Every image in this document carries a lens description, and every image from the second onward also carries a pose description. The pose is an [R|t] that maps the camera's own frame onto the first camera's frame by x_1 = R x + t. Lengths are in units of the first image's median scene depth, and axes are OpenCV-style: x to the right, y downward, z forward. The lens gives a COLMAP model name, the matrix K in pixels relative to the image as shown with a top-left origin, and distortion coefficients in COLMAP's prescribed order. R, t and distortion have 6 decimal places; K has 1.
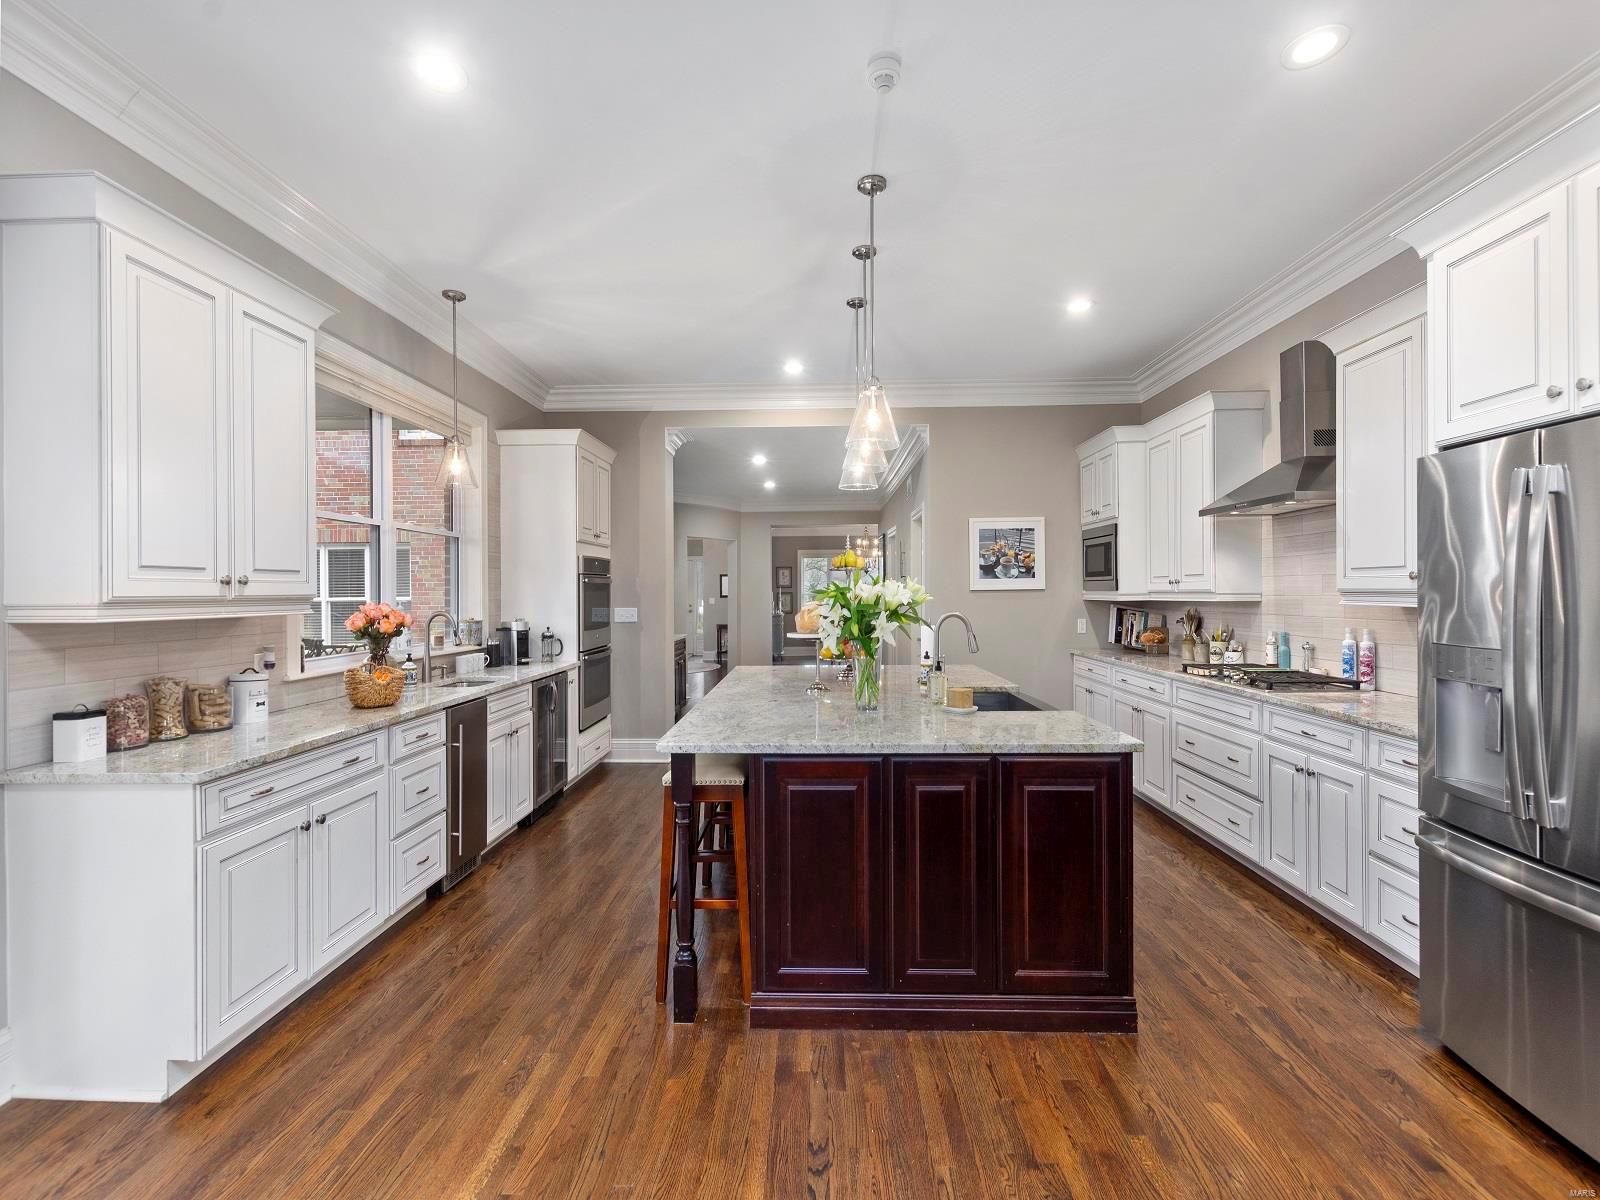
lens RADIAL K [[692.8, 0, 801.6], [0, 692.8, 590.1], [0, 0, 1]] dist [0.004879, -0.001763]
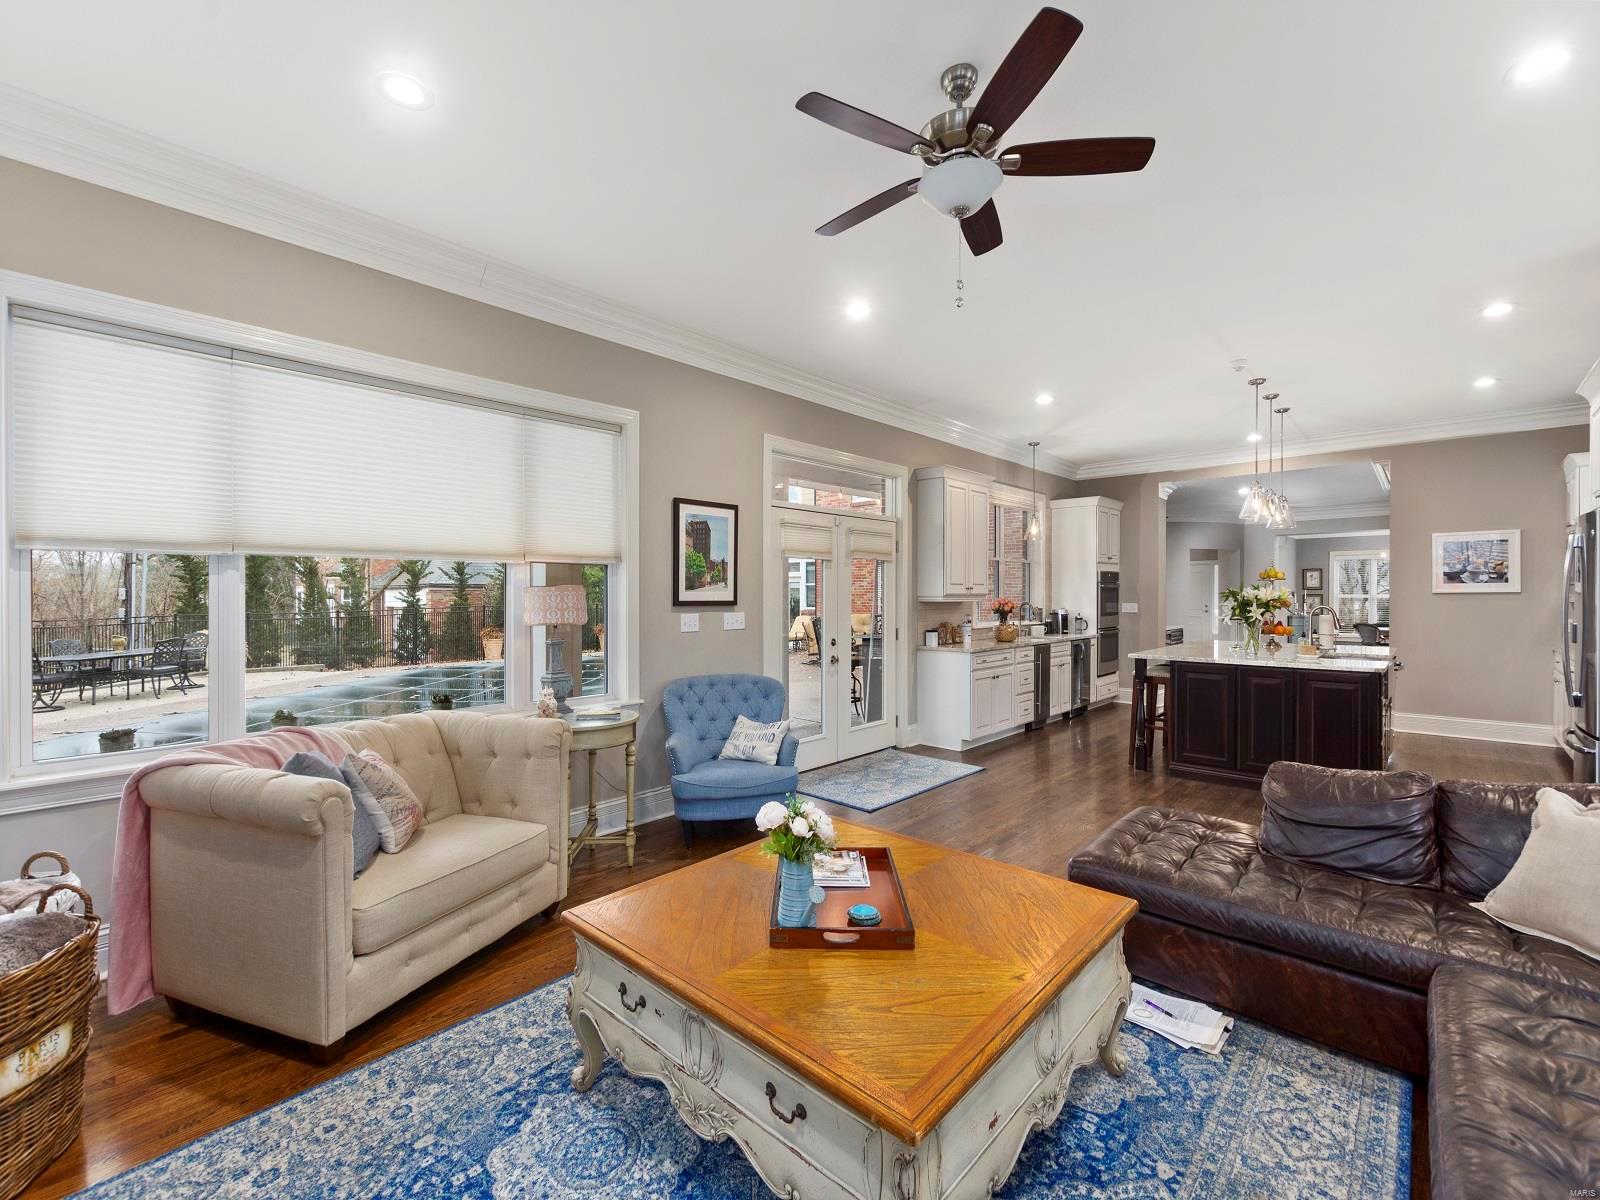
lens RADIAL K [[692.8, 0, 796.5], [0, 692.8, 598.8], [0, 0, 1]] dist [0.004879, -0.001763]
pose [[0.748396, 0.010210, -0.663174, 0.359672], [-0.002666, 0.999920, 0.012385, -0.002825], [0.663247, -0.007501, 0.748363, -1.082511]]
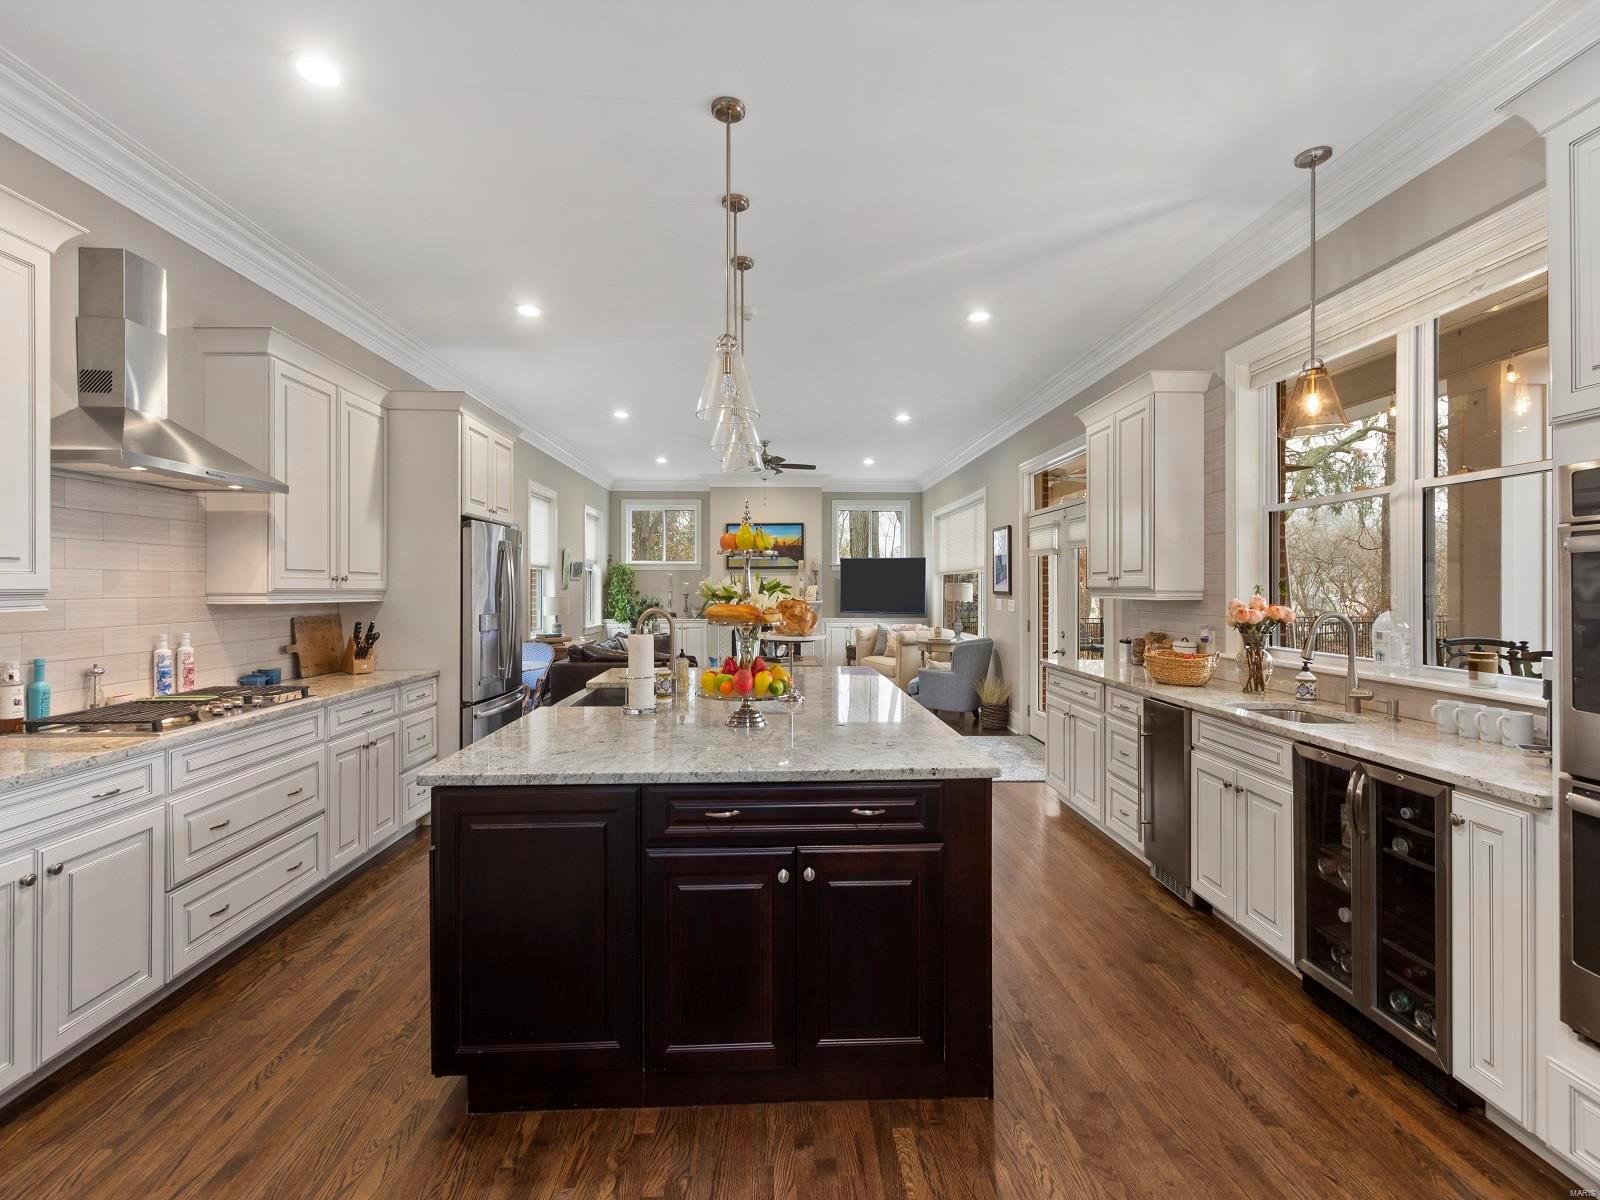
lens RADIAL K [[692.8, 0, 790.9], [0, 692.8, 589.4], [0, 0, 1]] dist [0.004879, -0.001763]
pose [[-0.998588, 0.007717, -0.052566, 0.068620], [0.007561, 0.999966, 0.003164, 0.002231], [0.052589, 0.002762, -0.998612, 1.877114]]
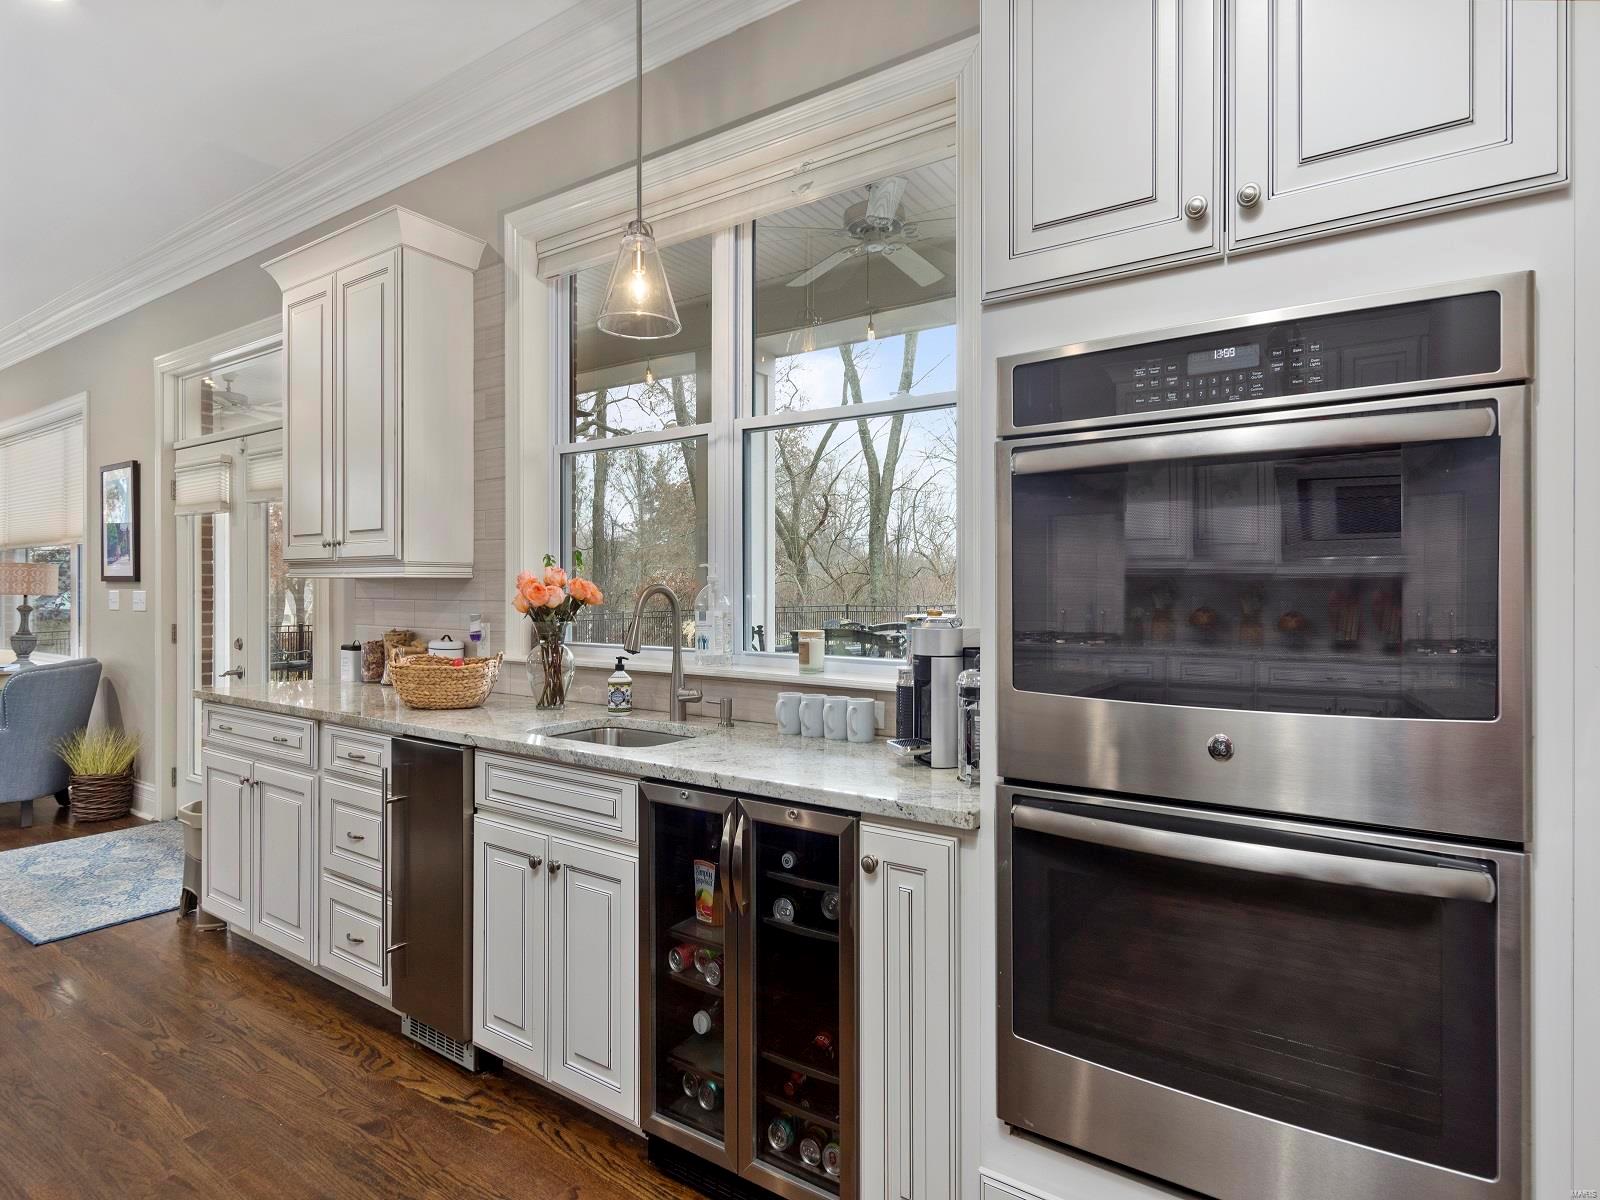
lens RADIAL K [[827.7, 0, 796.6], [0, 827.7, 596.7], [0, 0, 1]] dist [0.006713, 0.002526]
pose [[-0.527620, 0.009343, -0.849429, -0.071571], [-0.001445, 0.999928, 0.011896, 0.036457], [0.849480, 0.007504, -0.527568, 1.575330]]
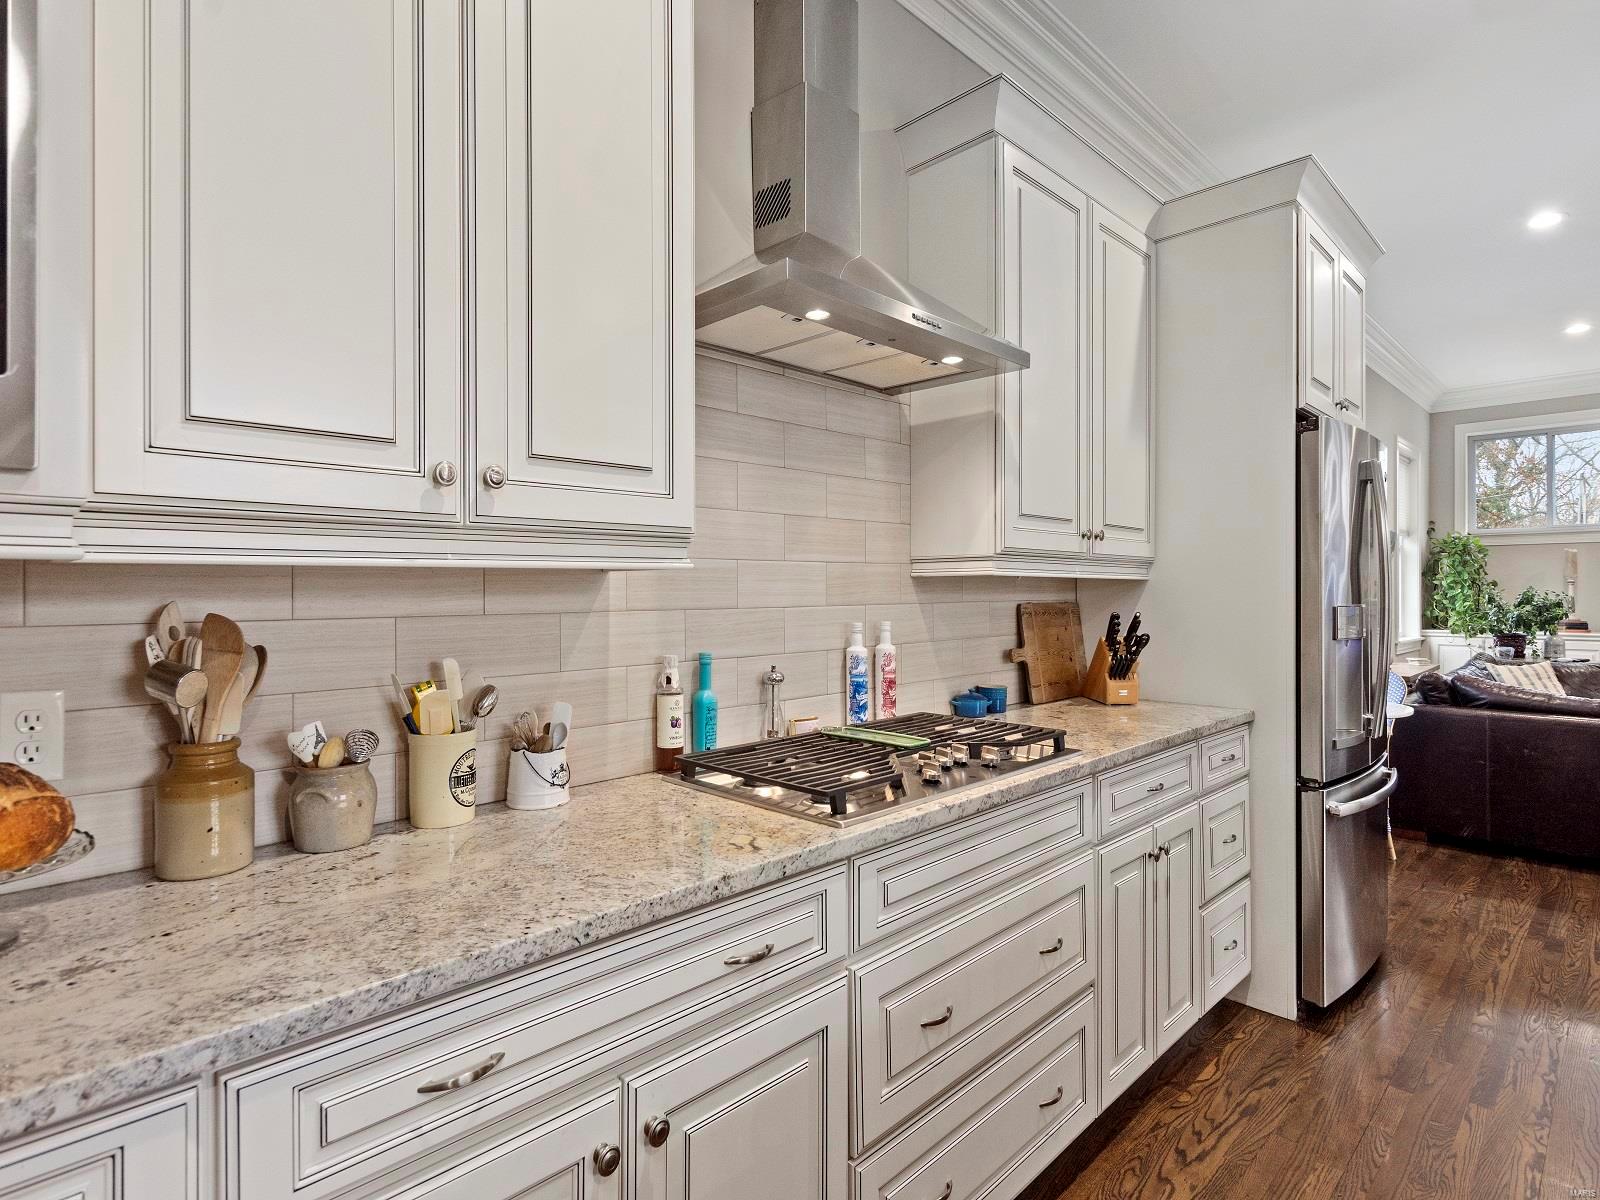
lens RADIAL K [[827.7, 0, 804.5], [0, 827.7, 592.1], [0, 0, 1]] dist [0.006713, 0.002526]
pose [[-0.717925, 0.009139, 0.696060, 0.384485], [0.009236, 0.999951, -0.003603, 0.033220], [-0.696059, 0.003842, -0.717974, 1.465363]]
